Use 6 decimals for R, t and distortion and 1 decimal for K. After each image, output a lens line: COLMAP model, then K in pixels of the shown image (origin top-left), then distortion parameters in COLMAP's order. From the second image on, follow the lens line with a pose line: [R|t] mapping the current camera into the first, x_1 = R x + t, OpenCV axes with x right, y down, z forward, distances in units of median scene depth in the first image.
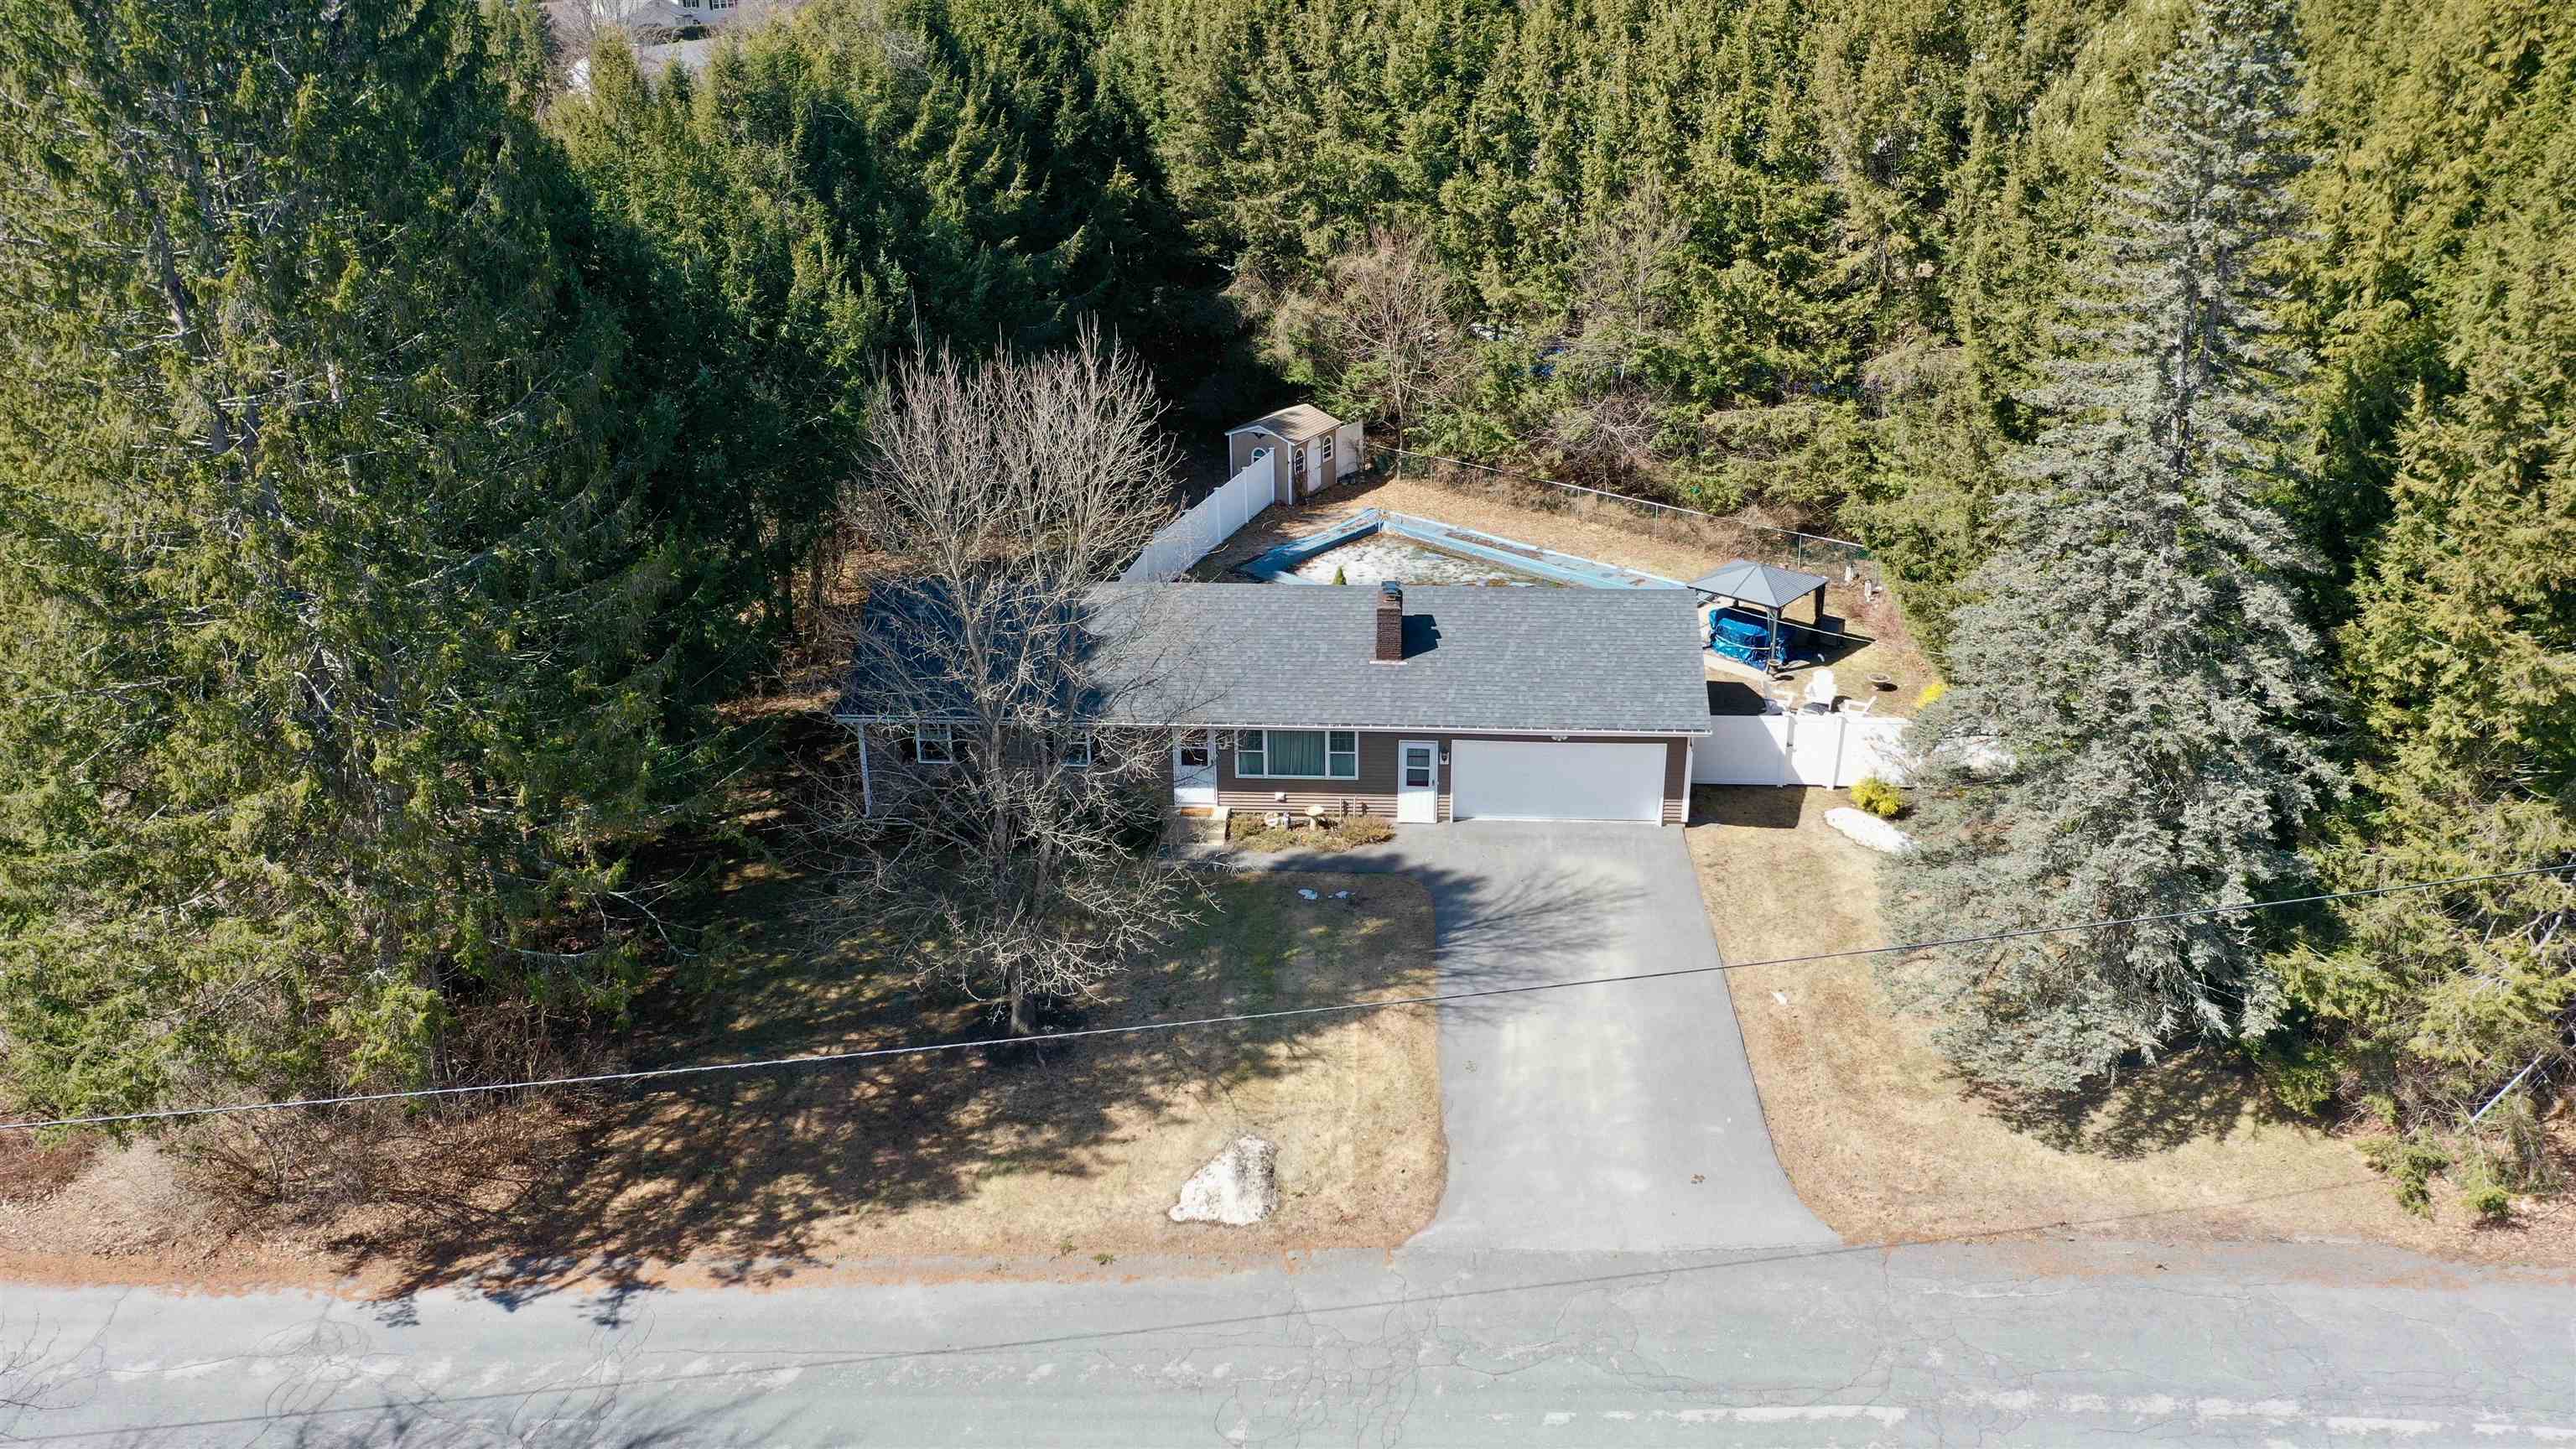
lens RADIAL K [[2031.2, 0, 1288.0], [0, 2031.2, 724.5], [0, 0, 1]] dist [0.001197, 0.003076]
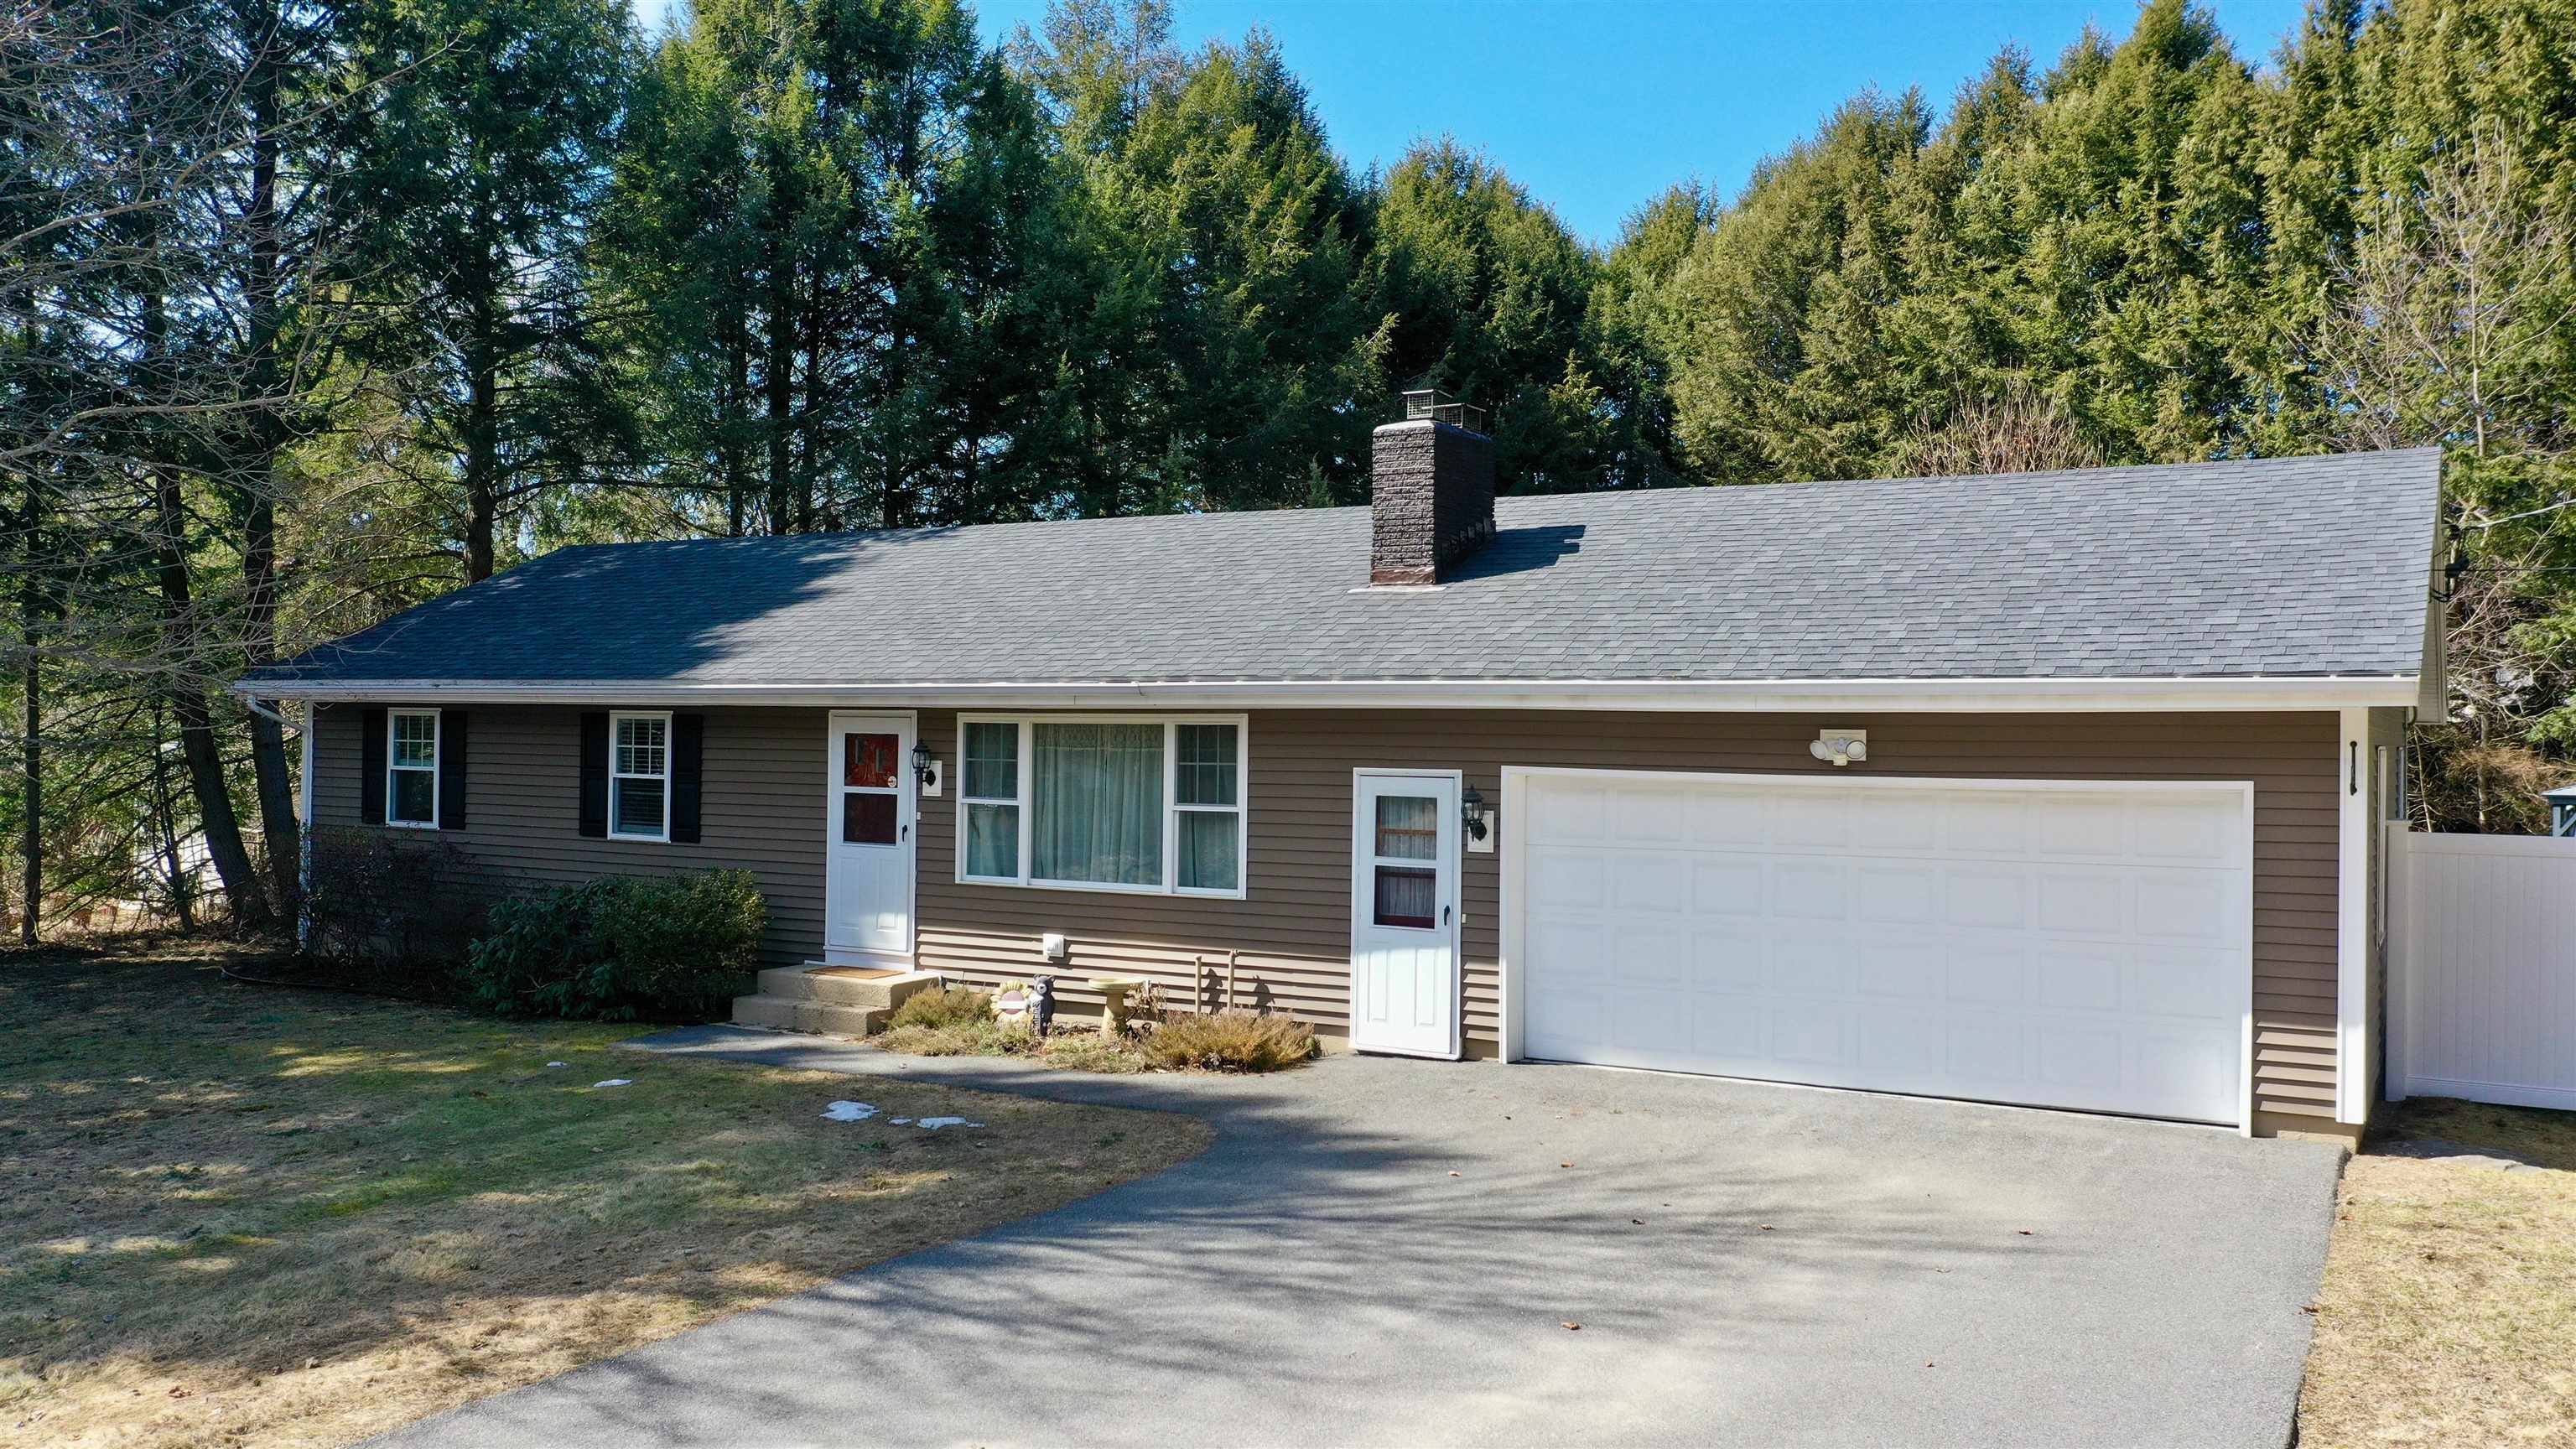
lens RADIAL K [[2031.2, 0, 1288.0], [0, 2031.2, 724.5], [0, 0, 1]] dist [0.001197, 0.003076]
pose [[0.888864, 0.014821, -0.457931, 0.192438], [-0.207692, 0.903923, -0.373883, 0.123939], [0.408392, 0.427439, 0.806543, 0.720539]]
